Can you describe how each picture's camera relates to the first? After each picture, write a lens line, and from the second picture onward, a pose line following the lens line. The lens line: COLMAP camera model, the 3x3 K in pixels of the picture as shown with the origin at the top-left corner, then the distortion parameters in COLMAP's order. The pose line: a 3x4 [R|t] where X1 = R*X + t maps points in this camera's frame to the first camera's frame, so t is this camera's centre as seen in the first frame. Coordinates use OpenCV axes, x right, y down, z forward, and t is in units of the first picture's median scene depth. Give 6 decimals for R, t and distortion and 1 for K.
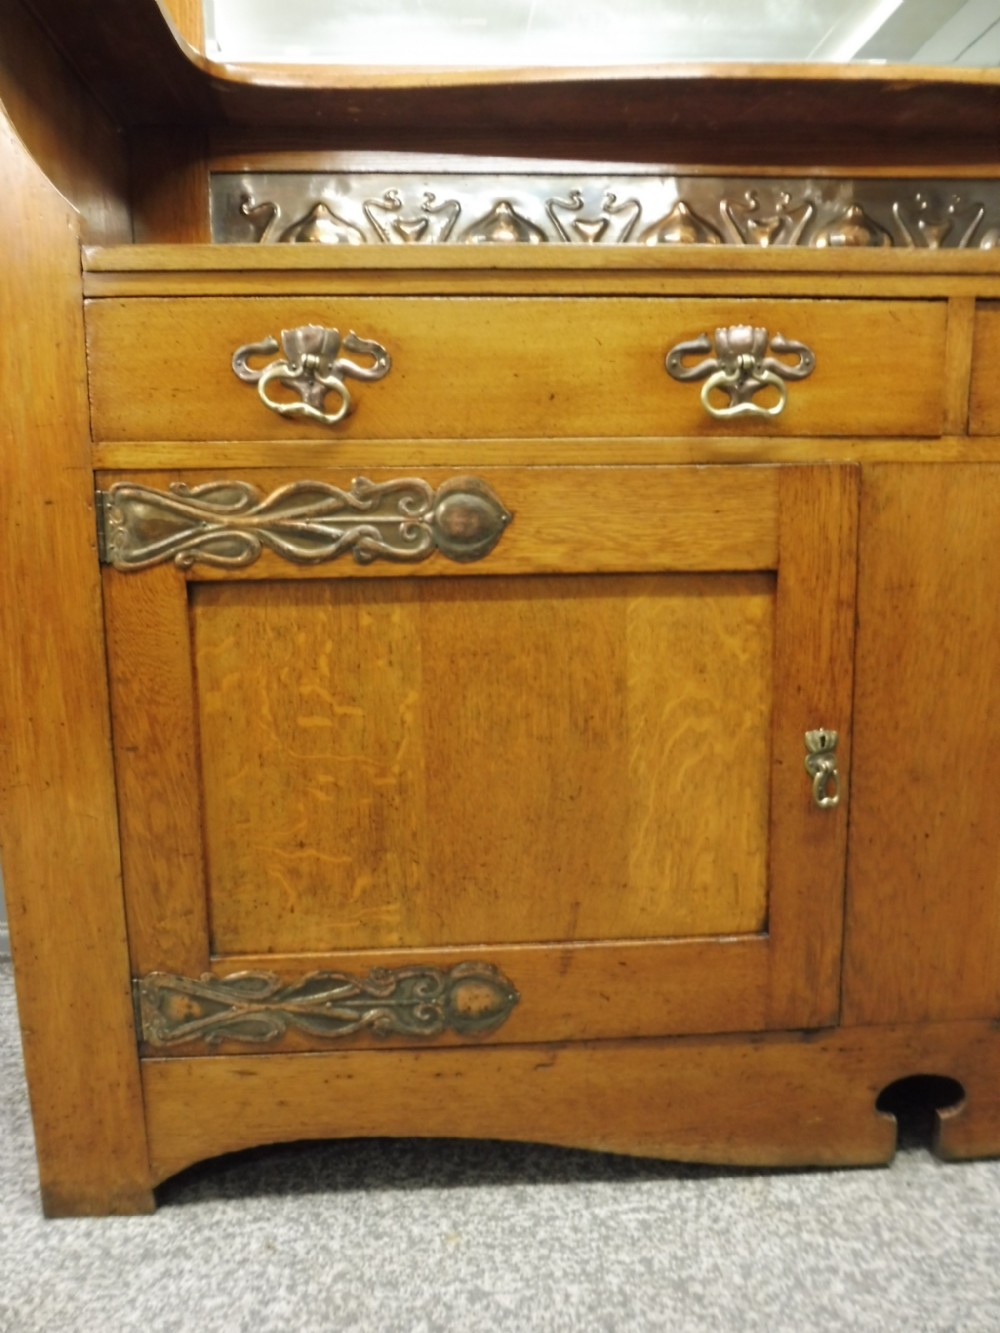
lens RADIAL K [[972.5, 0, 493.4], [0, 972.5, 666.6], [0, 0, 1]] dist [-0.045221, 0.002702]
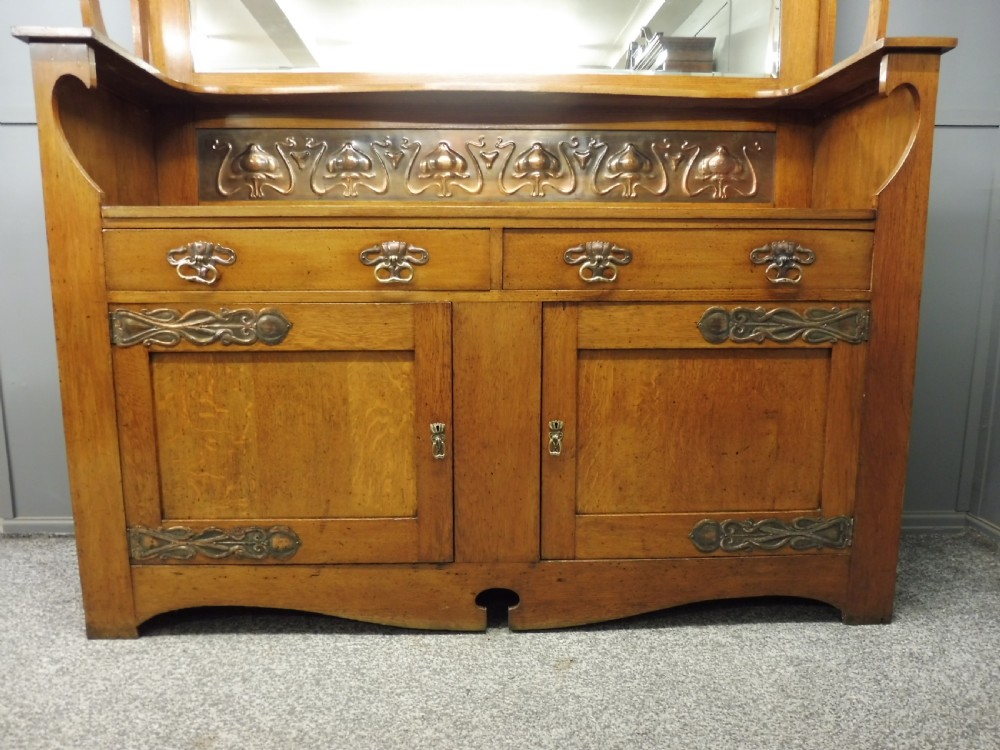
lens RADIAL K [[729.6, 0, 502.9], [0, 729.6, 378.5], [0, 0, 1]] dist [-0.045221, 0.002702]
pose [[0.999617, 0.019400, -0.019756, 0.521837], [-0.019166, 0.999745, 0.011974, -0.059250], [0.019983, -0.011591, 0.999733, -0.643253]]
